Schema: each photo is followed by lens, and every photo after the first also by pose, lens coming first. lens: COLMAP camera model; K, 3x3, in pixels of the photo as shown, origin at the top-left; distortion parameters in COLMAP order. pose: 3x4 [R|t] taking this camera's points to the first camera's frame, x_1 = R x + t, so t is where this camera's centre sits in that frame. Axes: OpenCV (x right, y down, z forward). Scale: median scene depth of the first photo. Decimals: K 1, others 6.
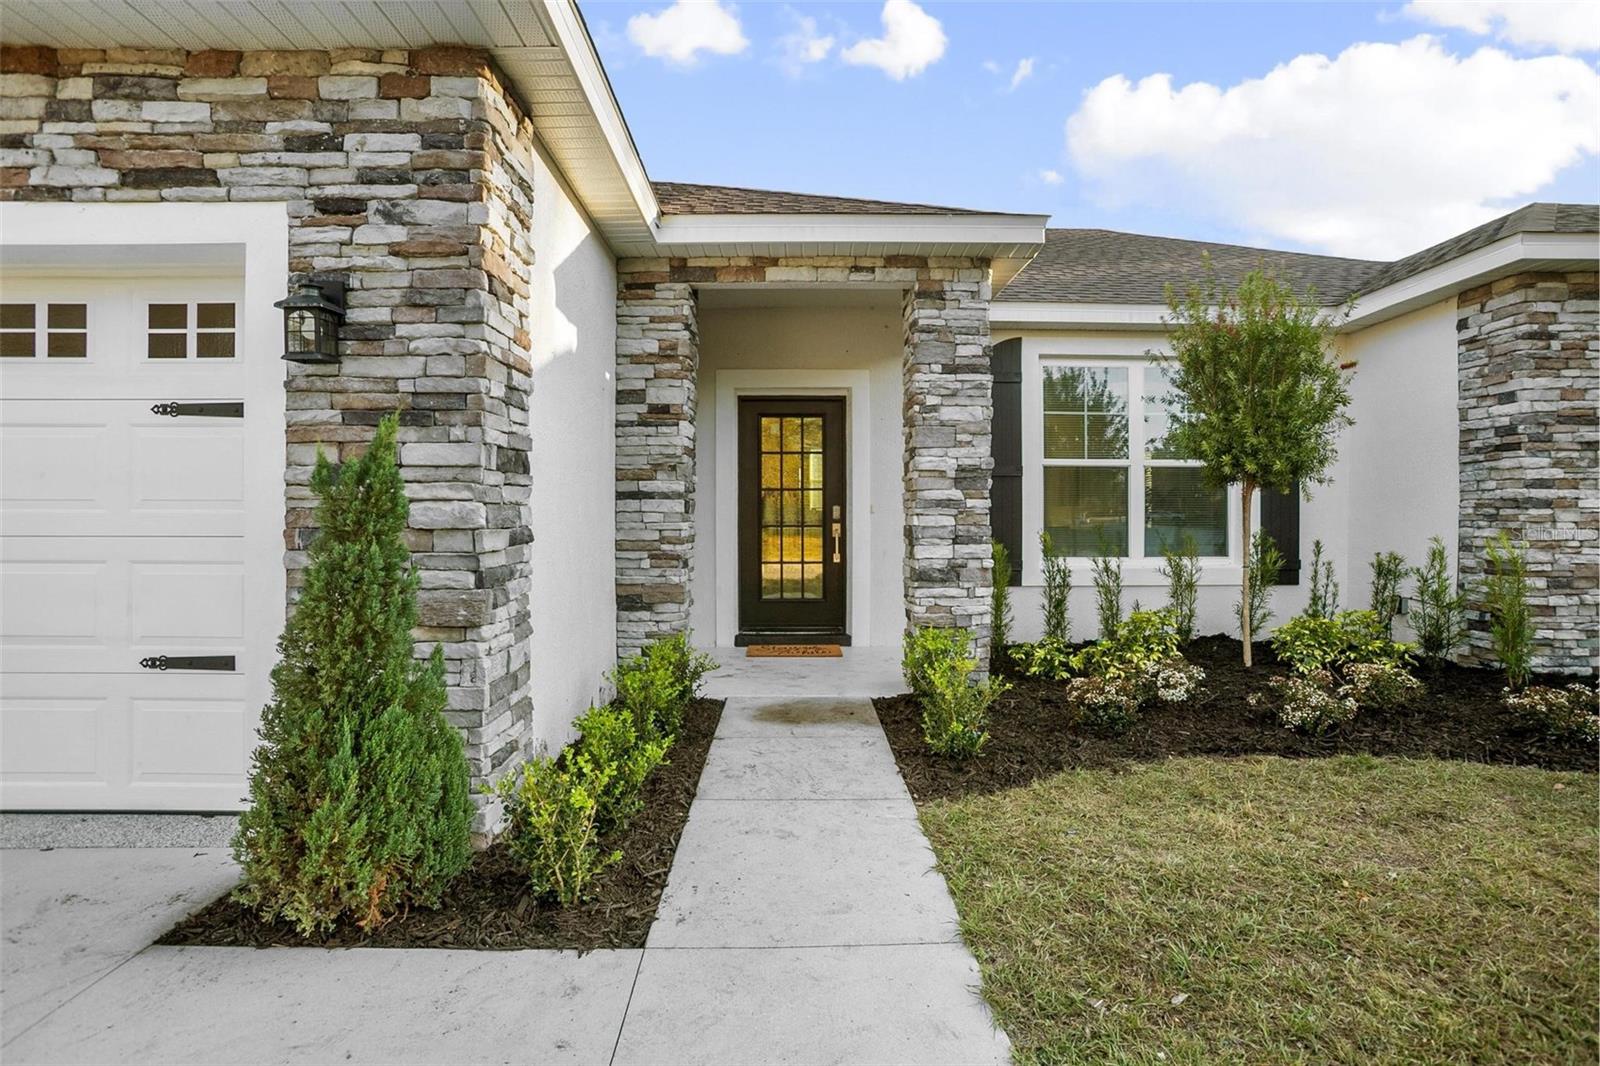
lens RADIAL K [[817.0, 0, 801.4], [0, 817.0, 523.1], [0, 0, 1]] dist [-0.046316, 0.014670]
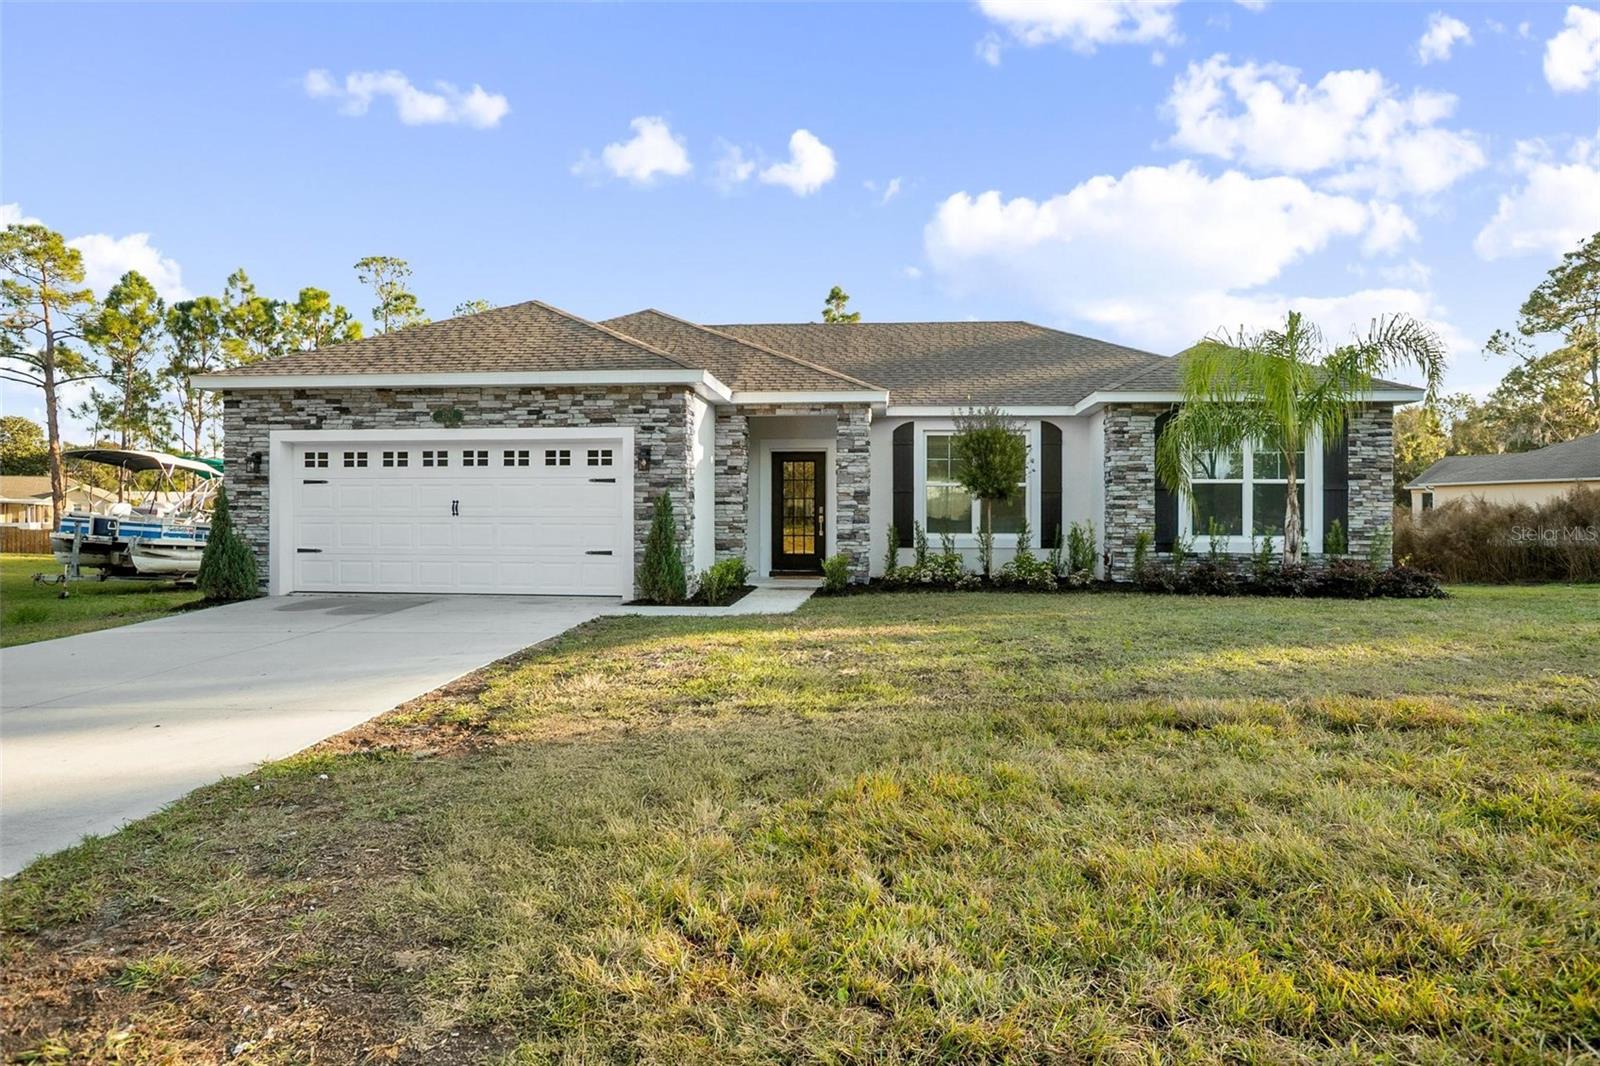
lens RADIAL K [[968.5, 0, 801.9], [0, 968.5, 525.4], [0, 0, 1]] dist [-0.017970, 0.007533]
pose [[0.995011, 0.003738, -0.099698, 0.324673], [-0.003412, 0.999988, 0.003442, 0.022359], [0.099710, -0.003084, 0.995012, -1.881559]]
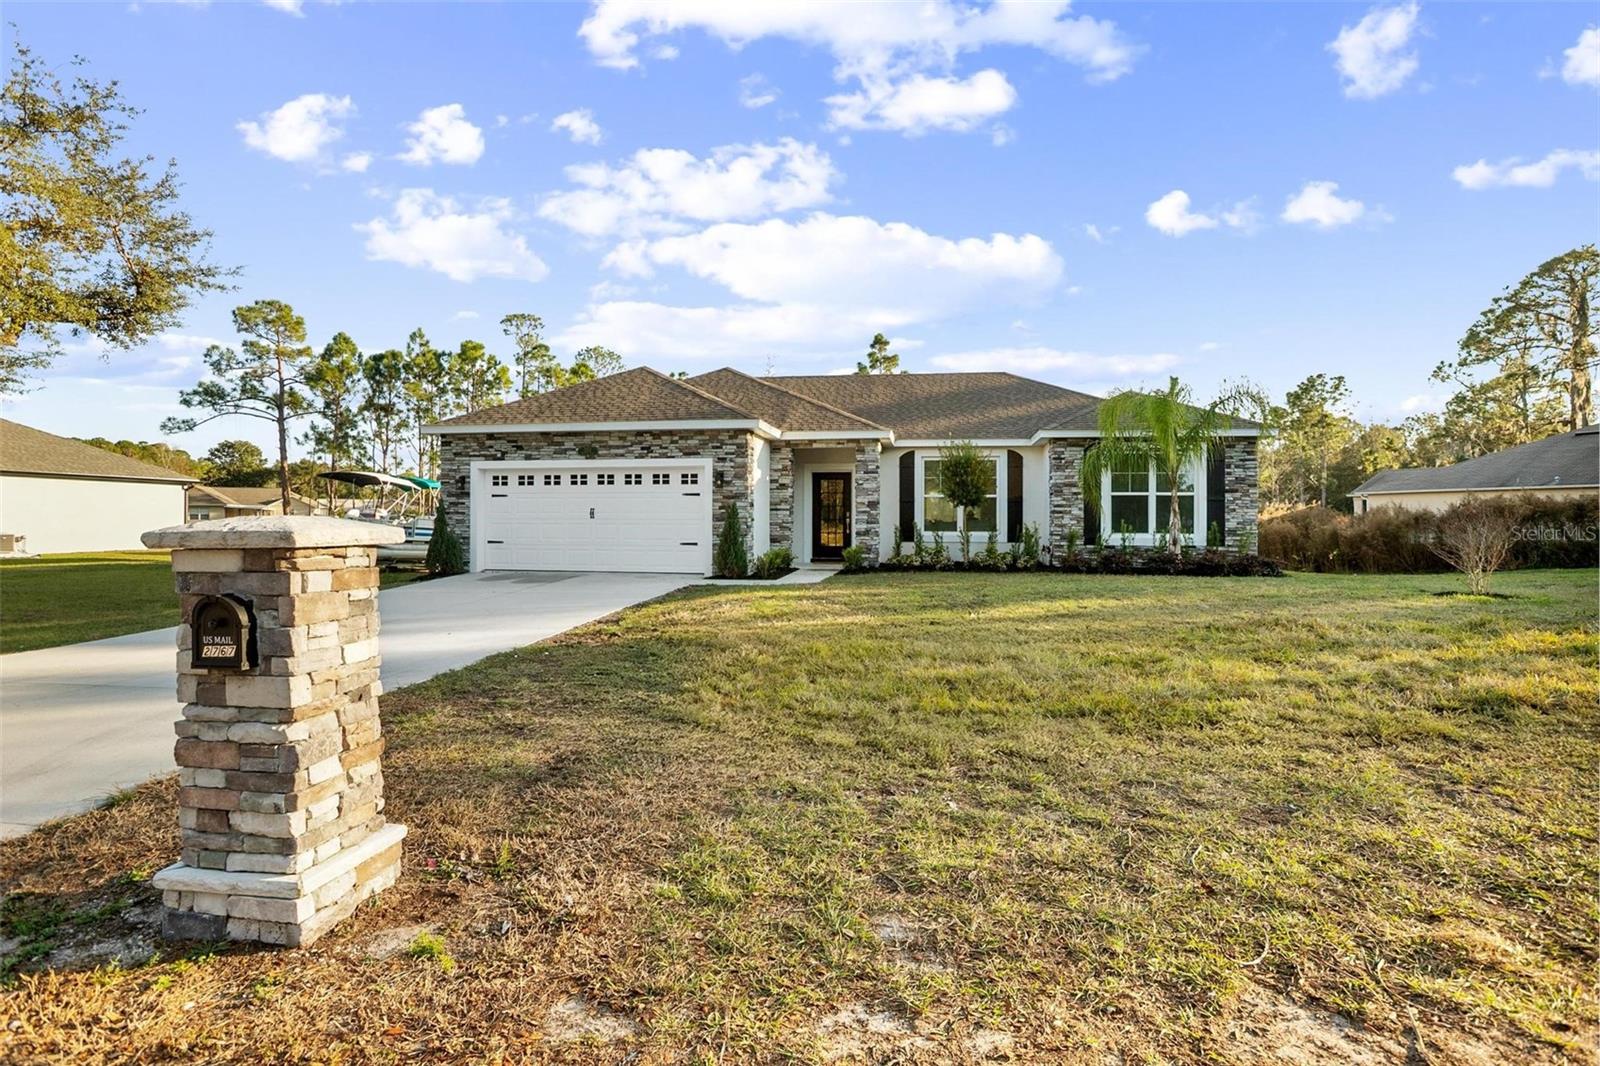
lens RADIAL K [[817.0, 0, 803.3], [0, 817.0, 529.2], [0, 0, 1]] dist [-0.046316, 0.014670]
pose [[0.985636, 0.005292, -0.168799, 0.503914], [-0.004092, 0.999964, 0.007455, 0.023119], [0.168833, -0.006657, 0.985622, -2.422783]]
